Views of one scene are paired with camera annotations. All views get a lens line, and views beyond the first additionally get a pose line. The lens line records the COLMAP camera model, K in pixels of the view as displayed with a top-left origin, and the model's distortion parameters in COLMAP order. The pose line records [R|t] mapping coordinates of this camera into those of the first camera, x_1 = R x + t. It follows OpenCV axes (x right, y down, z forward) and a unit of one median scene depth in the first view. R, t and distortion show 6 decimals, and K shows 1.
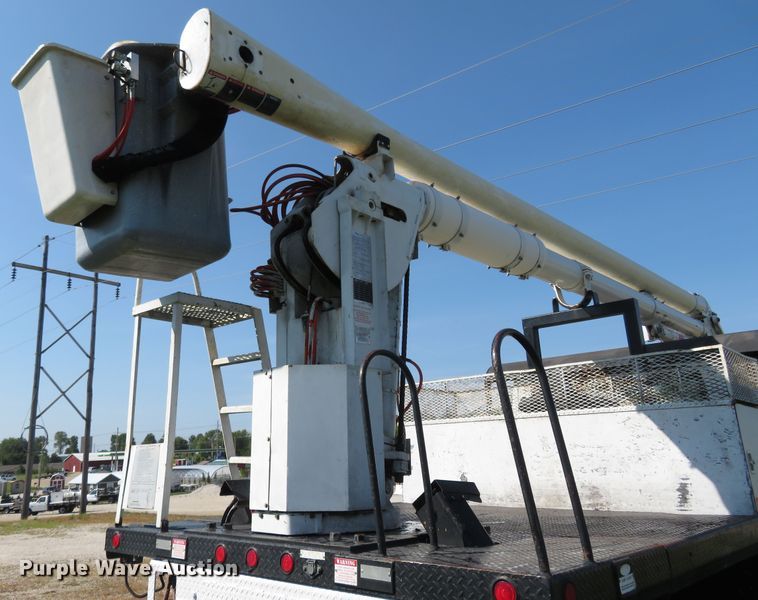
lens RADIAL K [[621.8, 0, 309.7], [0, 621.8, 267.8], [0, 0, 1]] dist [0.004838, 0.011053]
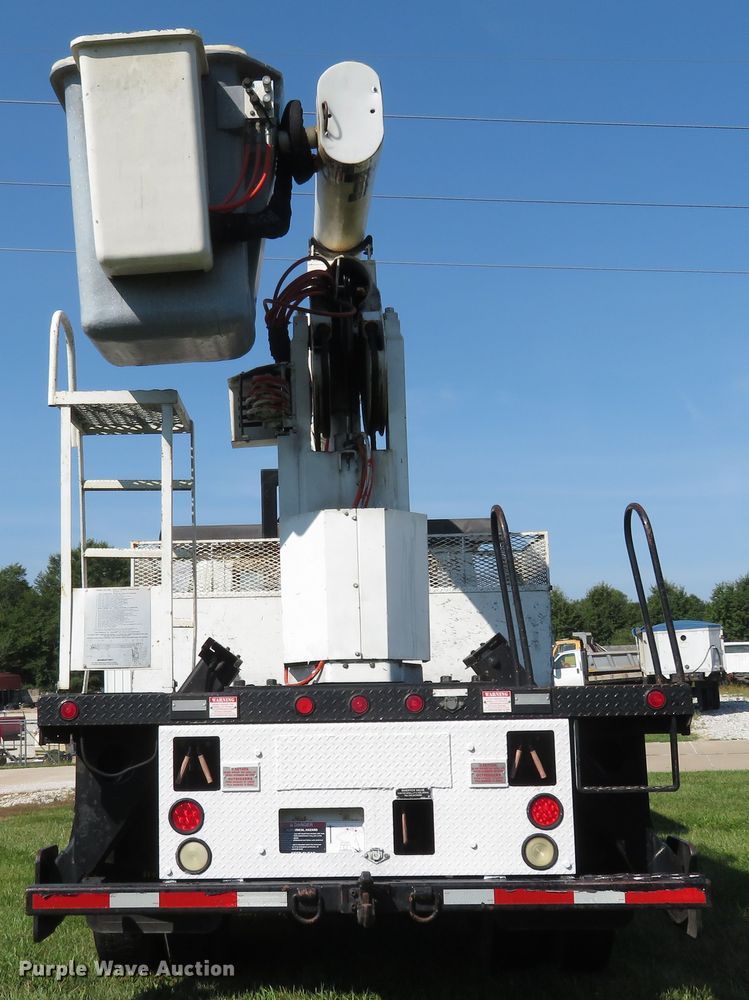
lens RADIAL K [[1292.9, 0, 232.0], [0, 1292.9, 530.8], [0, 0, 1]] dist [-0.009787, 0.015724]
pose [[0.738631, 0.098836, 0.666825, -1.168566], [-0.200185, 0.976730, 0.076973, 0.070733], [-0.643701, -0.190343, 0.741228, -0.210311]]
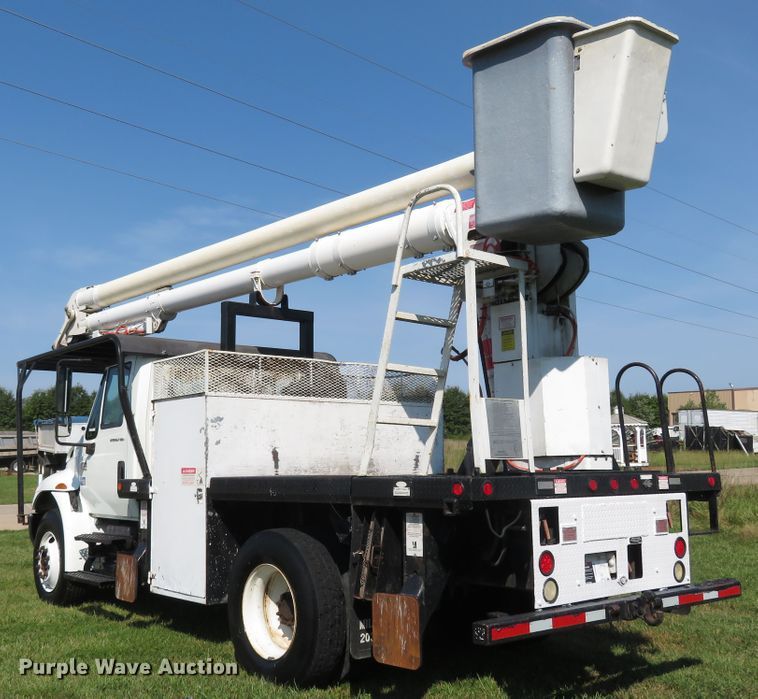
lens RADIAL K [[904.6, 0, 326.6], [0, 904.6, 351.7], [0, 0, 1]] dist [-0.007425, 0.022891]
pose [[0.100372, 0.143876, 0.984492, -1.717813], [-0.293467, 0.949749, -0.108878, 0.446089], [-0.950685, -0.277988, 0.137550, 1.069018]]
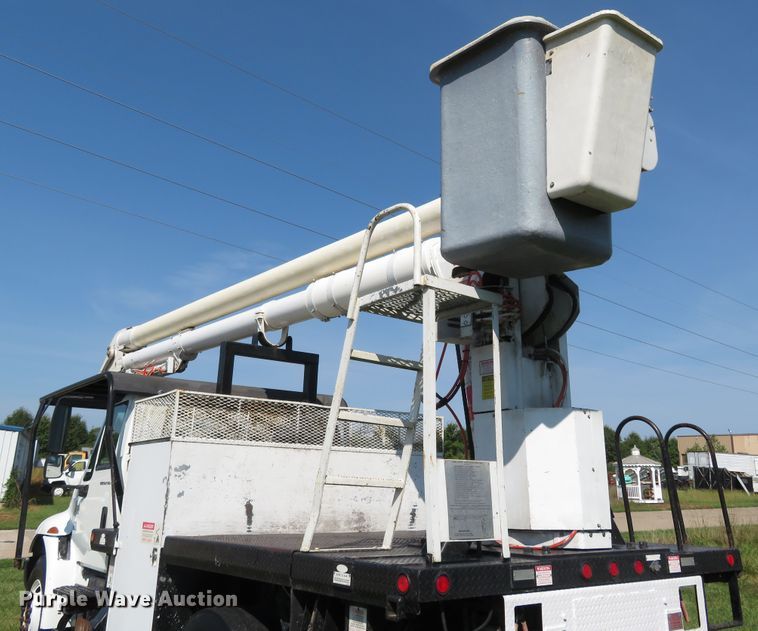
lens RADIAL K [[720.9, 0, 396.7], [0, 720.9, 246.1], [0, 0, 1]] dist [-0.004718, 0.009821]
pose [[0.097775, 0.341851, 0.934654, -1.227633], [-0.315531, 0.901350, -0.296662, 0.333256], [-0.943864, -0.265906, 0.195994, 0.957419]]
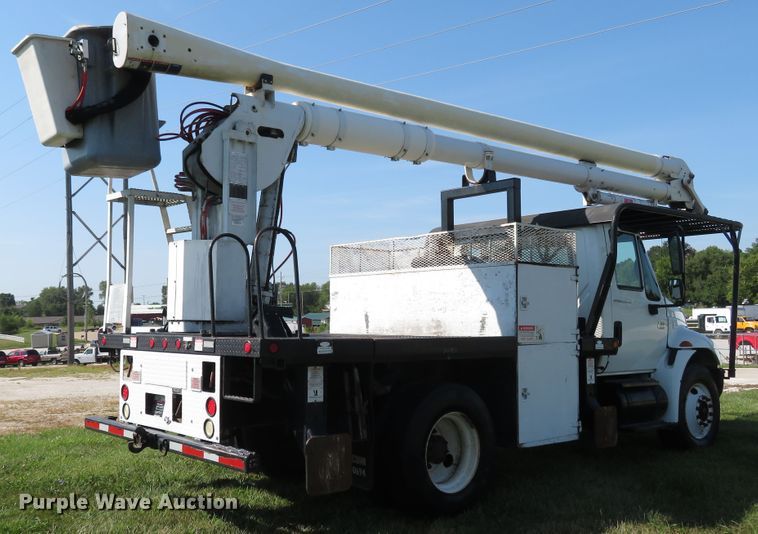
lens RADIAL K [[781.9, 0, 299.5], [0, 781.9, 289.4], [0, 0, 1]] dist [0.004149, 0.023062]
pose [[0.991791, 0.017158, -0.126710, 0.441393], [0.016293, 0.965921, 0.258325, -0.208239], [0.126824, -0.258269, 0.957712, -0.836715]]
